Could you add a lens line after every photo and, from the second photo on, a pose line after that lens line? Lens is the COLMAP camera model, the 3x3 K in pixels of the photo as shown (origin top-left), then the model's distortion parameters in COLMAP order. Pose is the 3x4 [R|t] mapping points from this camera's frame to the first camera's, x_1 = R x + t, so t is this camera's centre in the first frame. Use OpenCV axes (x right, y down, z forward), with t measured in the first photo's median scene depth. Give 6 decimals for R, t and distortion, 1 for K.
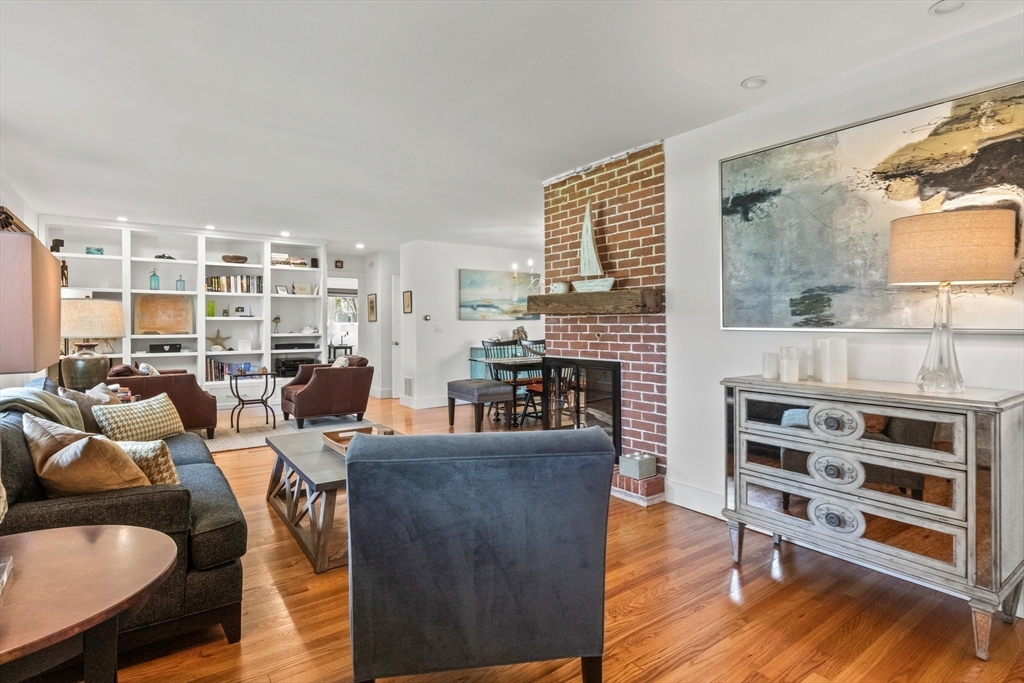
lens RADIAL K [[519.3, 0, 525.7], [0, 519.3, 325.7], [0, 0, 1]] dist [-0.005953, 0.000751]
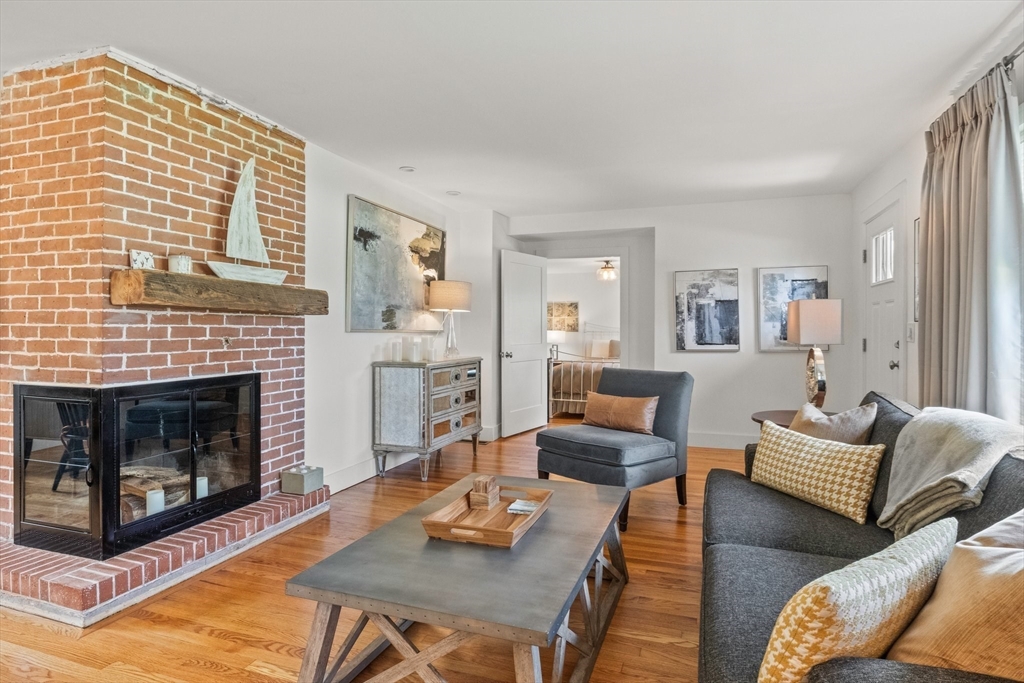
lens RADIAL K [[555.6, 0, 519.2], [0, 555.6, 327.9], [0, 0, 1]] dist [0.000070, -0.002924]
pose [[-0.562216, 0.005463, 0.826973, -0.810168], [0.001319, 0.999983, -0.005709, 0.005831], [-0.826989, -0.002119, -0.562213, 1.222408]]
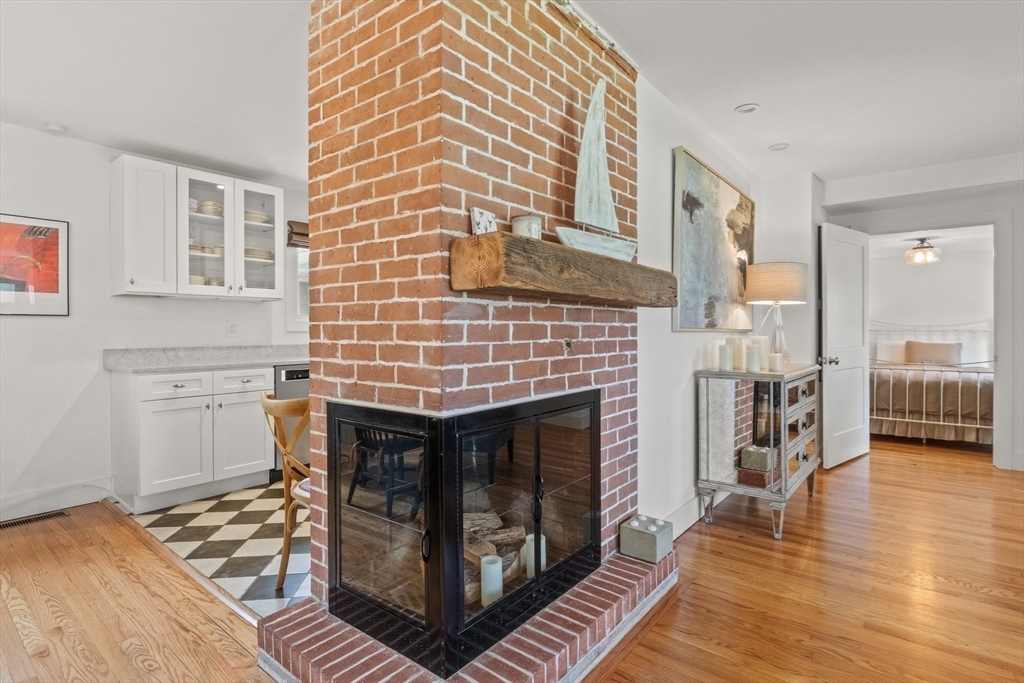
lens RADIAL K [[519.3, 0, 514.3], [0, 519.3, 331.0], [0, 0, 1]] dist [-0.005953, 0.000751]
pose [[-0.252079, 0.003665, 0.967700, -0.377587], [0.005965, 0.999980, -0.002233, 0.006848], [-0.967688, 0.005209, -0.252096, 1.311995]]
